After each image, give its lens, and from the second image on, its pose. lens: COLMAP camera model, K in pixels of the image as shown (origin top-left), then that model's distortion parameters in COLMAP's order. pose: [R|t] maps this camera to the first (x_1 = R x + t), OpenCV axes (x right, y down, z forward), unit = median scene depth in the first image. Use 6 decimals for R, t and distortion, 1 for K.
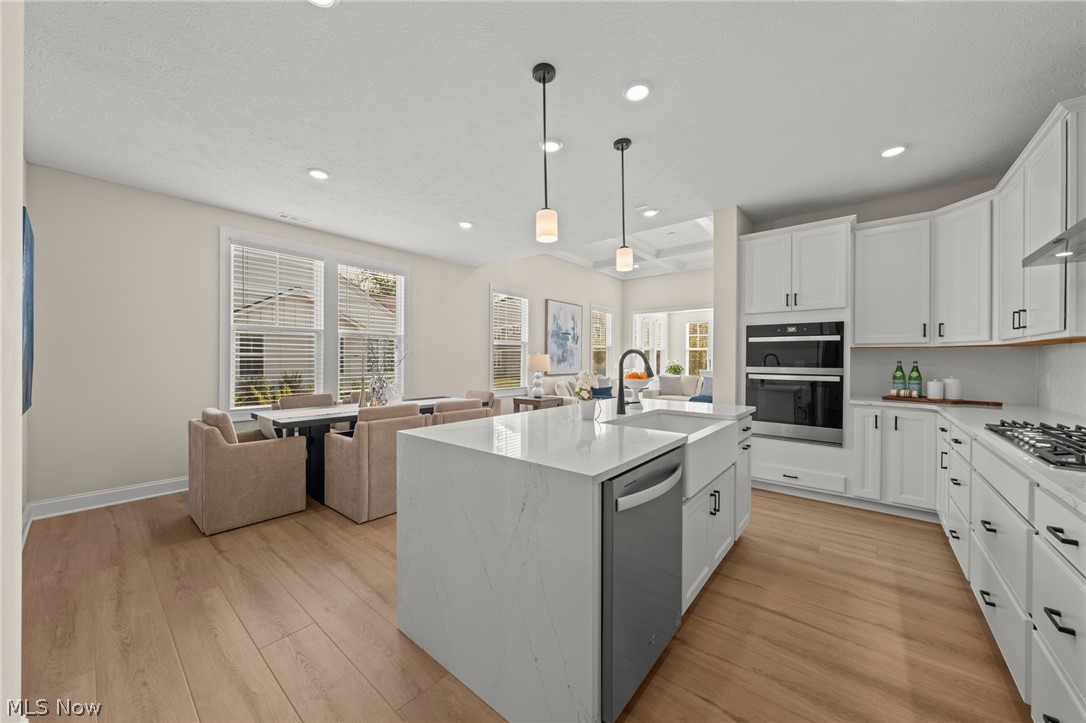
lens RADIAL K [[394.1, 0, 540.6], [0, 394.1, 361.7], [0, 0, 1]] dist [-0.009825, -0.000027]
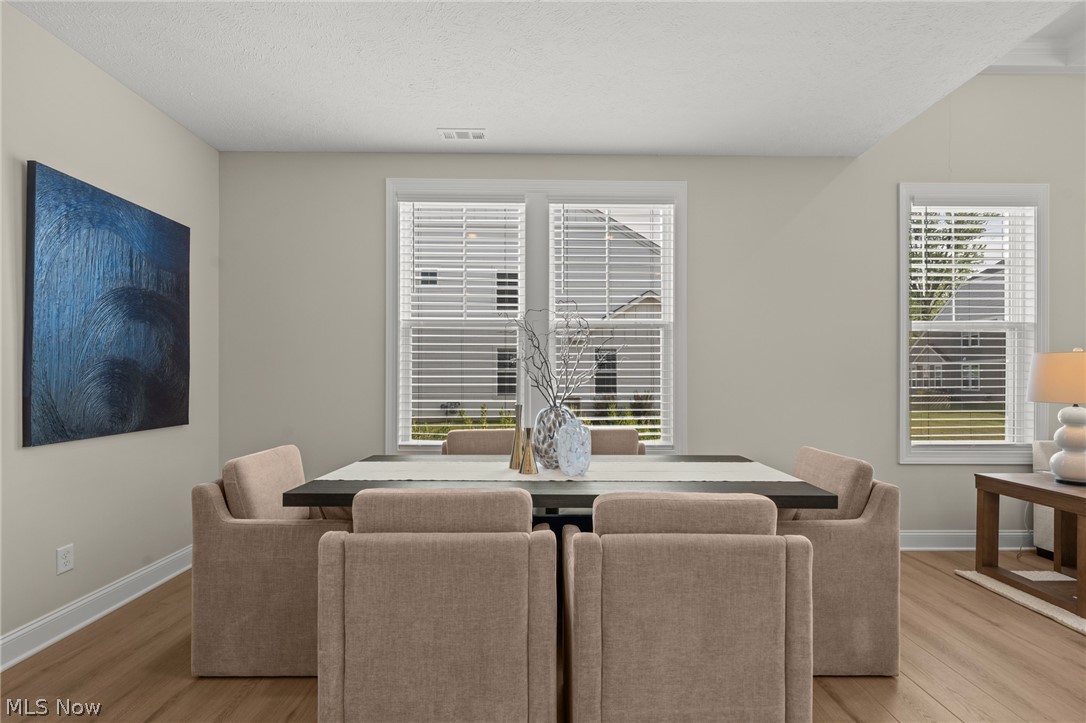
lens RADIAL K [[491.7, 0, 545.3], [0, 491.7, 366.3], [0, 0, 1]] dist [0.000009, -0.000949]
pose [[0.659322, -0.015525, -0.751701, 0.020842], [-0.003485, 0.999713, -0.023703, 0.007401], [0.751853, 0.018247, 0.659078, 0.693804]]
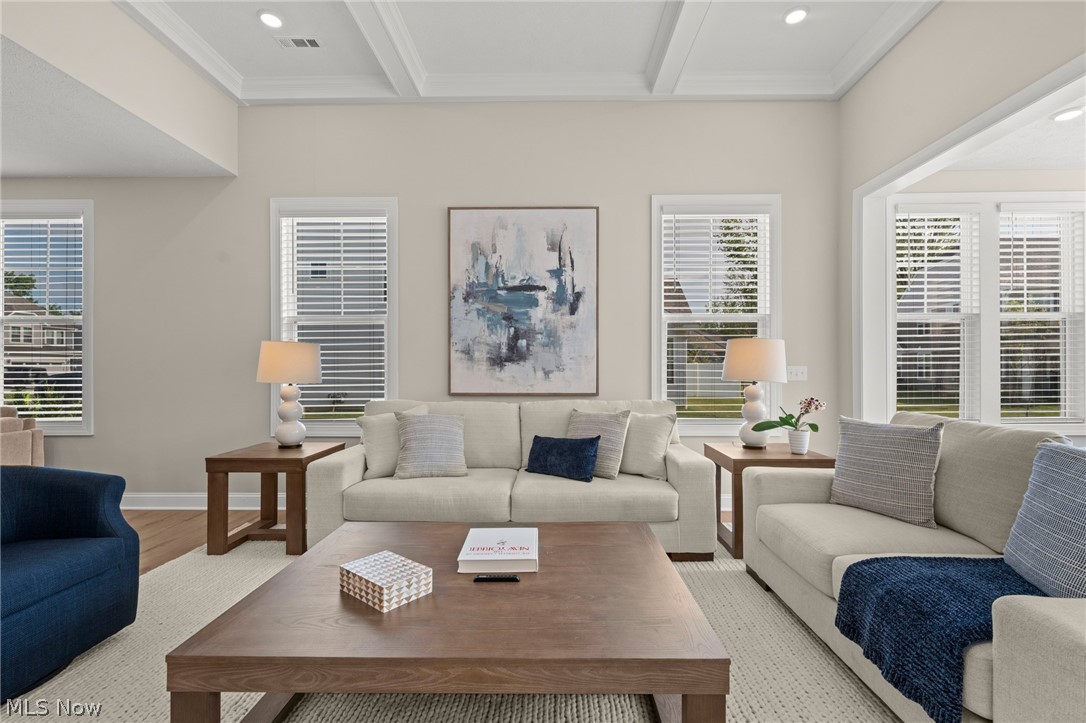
lens RADIAL K [[491.7, 0, 532.3], [0, 491.7, 363.8], [0, 0, 1]] dist [0.000009, -0.000949]
pose [[0.636280, -0.009112, -0.771404, 0.957498], [-0.000543, 0.999925, -0.012259, 0.018095], [0.771458, 0.008219, 0.636228, 1.540844]]
